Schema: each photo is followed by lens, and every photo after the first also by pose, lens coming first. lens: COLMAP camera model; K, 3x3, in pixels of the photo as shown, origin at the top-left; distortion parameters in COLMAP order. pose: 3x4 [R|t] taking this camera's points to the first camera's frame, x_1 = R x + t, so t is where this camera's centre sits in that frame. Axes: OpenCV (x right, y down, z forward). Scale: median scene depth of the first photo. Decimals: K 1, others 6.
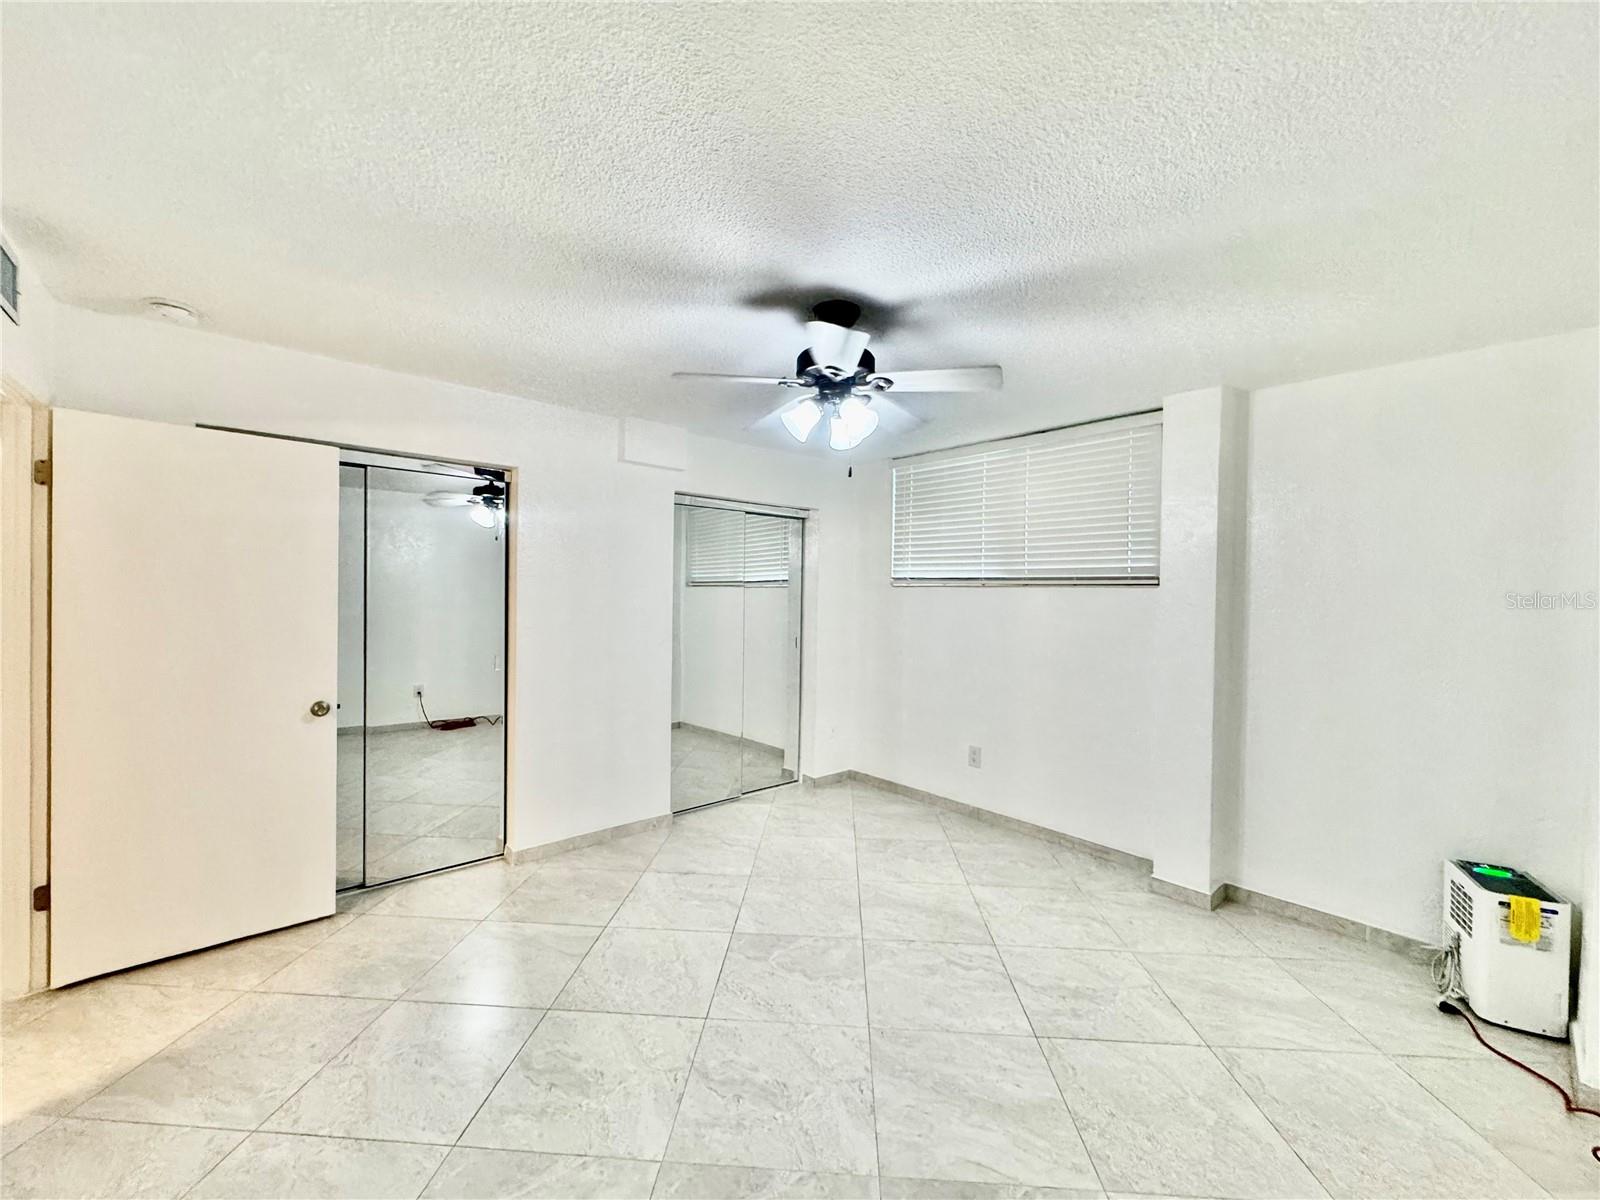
lens RADIAL K [[641.8, 0, 798.0], [0, 641.8, 602.7], [0, 0, 1]] dist [0.000633, 0.000045]
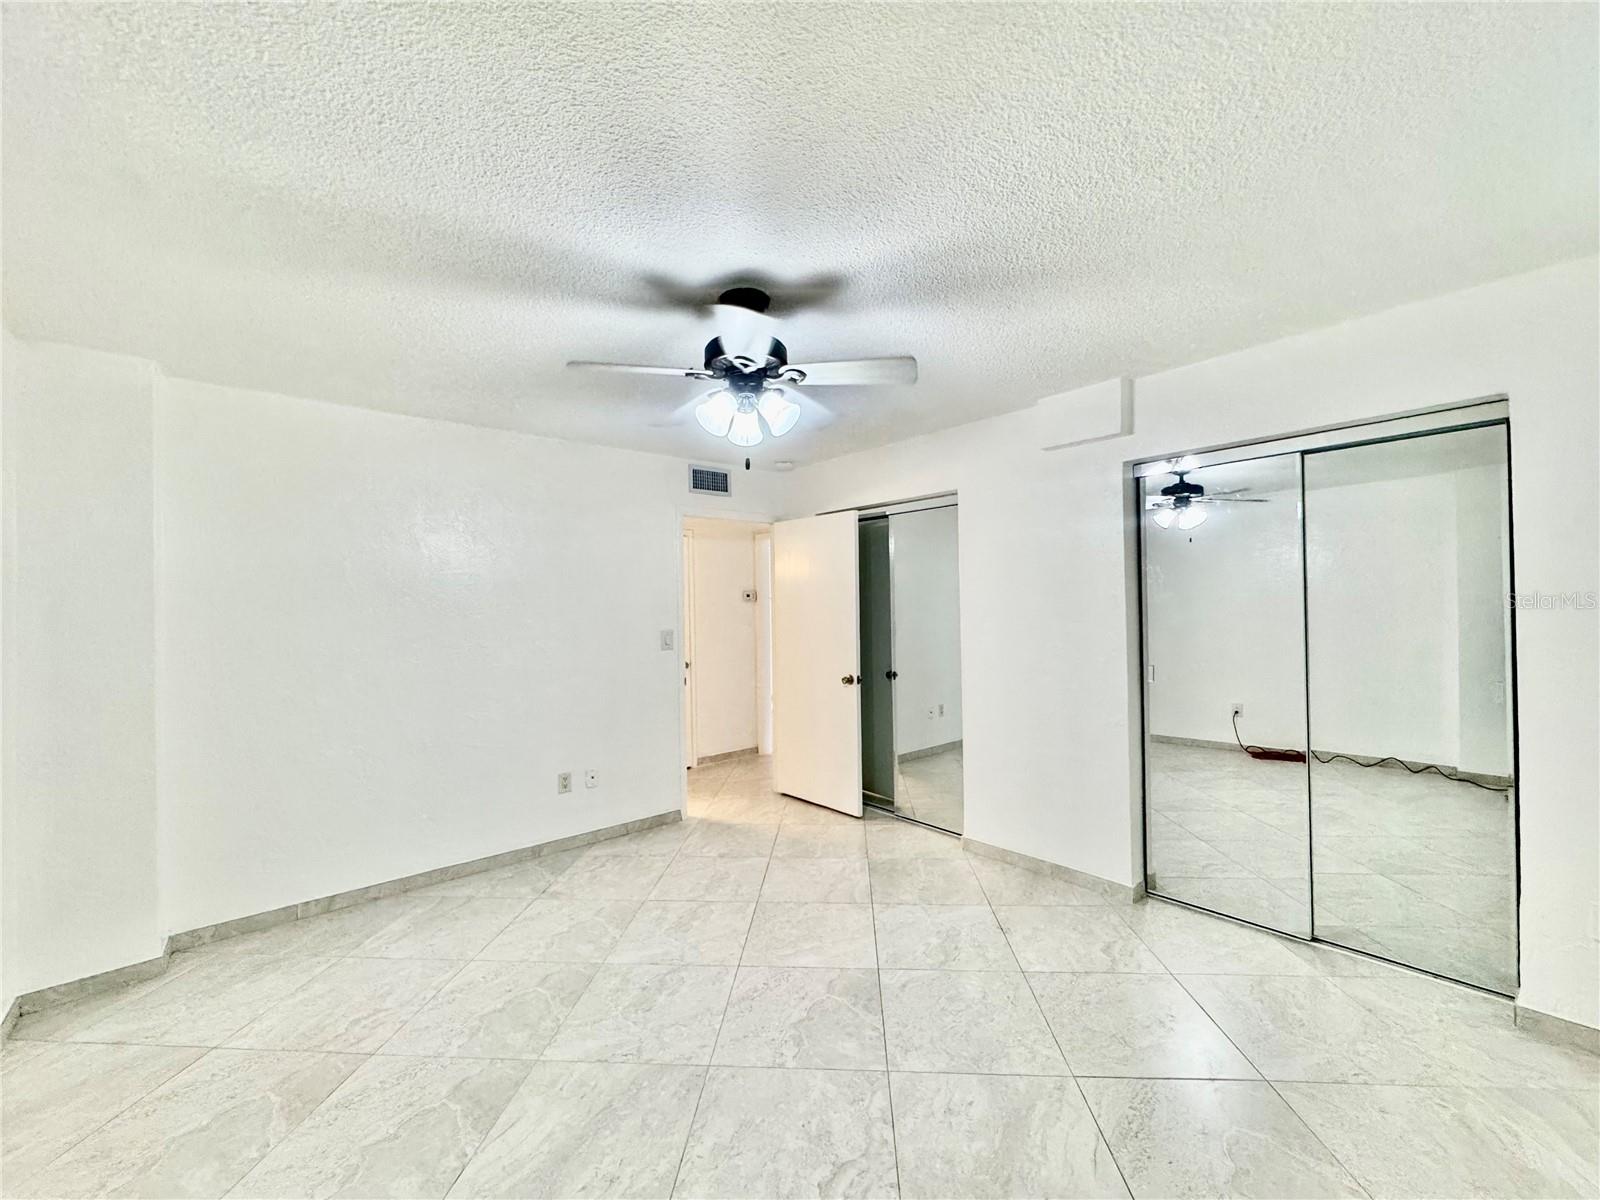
lens RADIAL K [[641.8, 0, 798.0], [0, 641.8, 602.7], [0, 0, 1]] dist [0.000633, 0.000045]
pose [[-0.012328, -0.023203, -0.999655, 0.940707], [0.003666, 0.999723, -0.023249, 0.016099], [0.999917, -0.003952, -0.012239, 1.025281]]
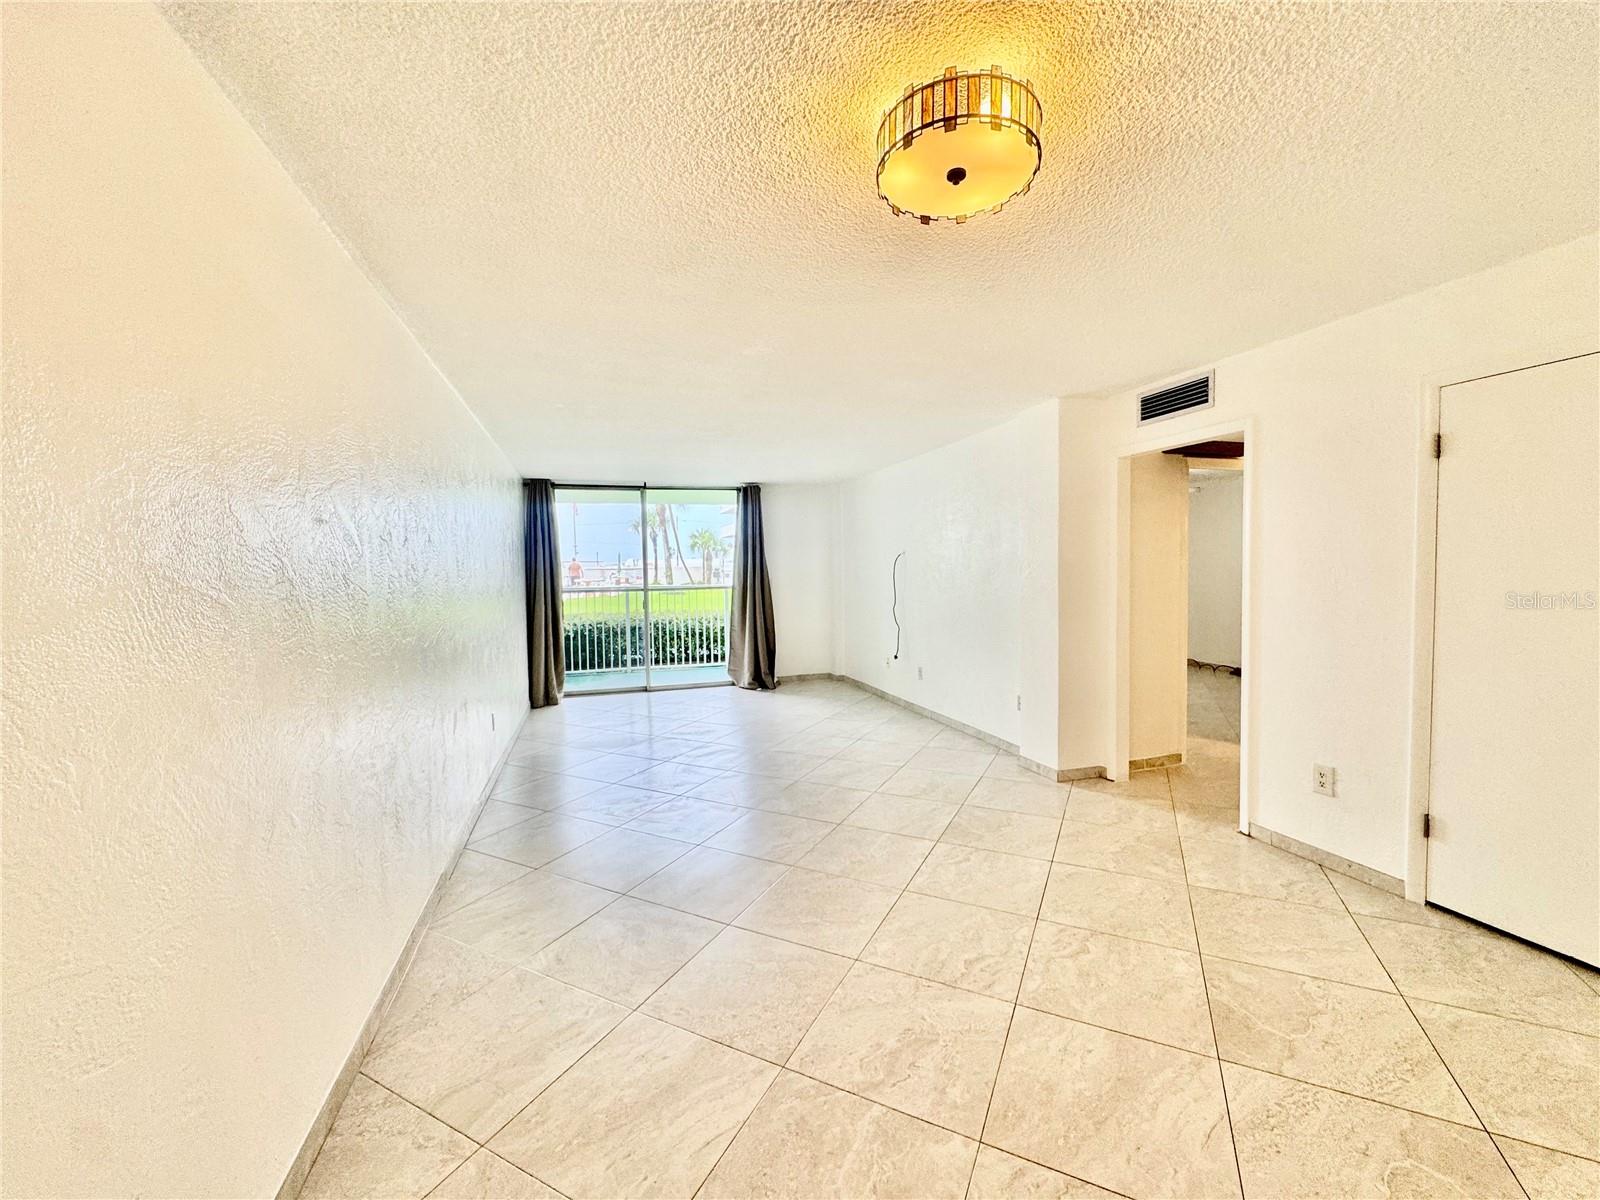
lens RADIAL K [[641.8, 0, 798.0], [0, 641.8, 602.7], [0, 0, 1]] dist [0.000633, 0.000045]
pose [[0.401374, -0.065032, 0.913603, -0.339092], [0.030747, 0.997871, 0.057522, 0.006701], [-0.915398, 0.005003, 0.402519, 0.330605]]
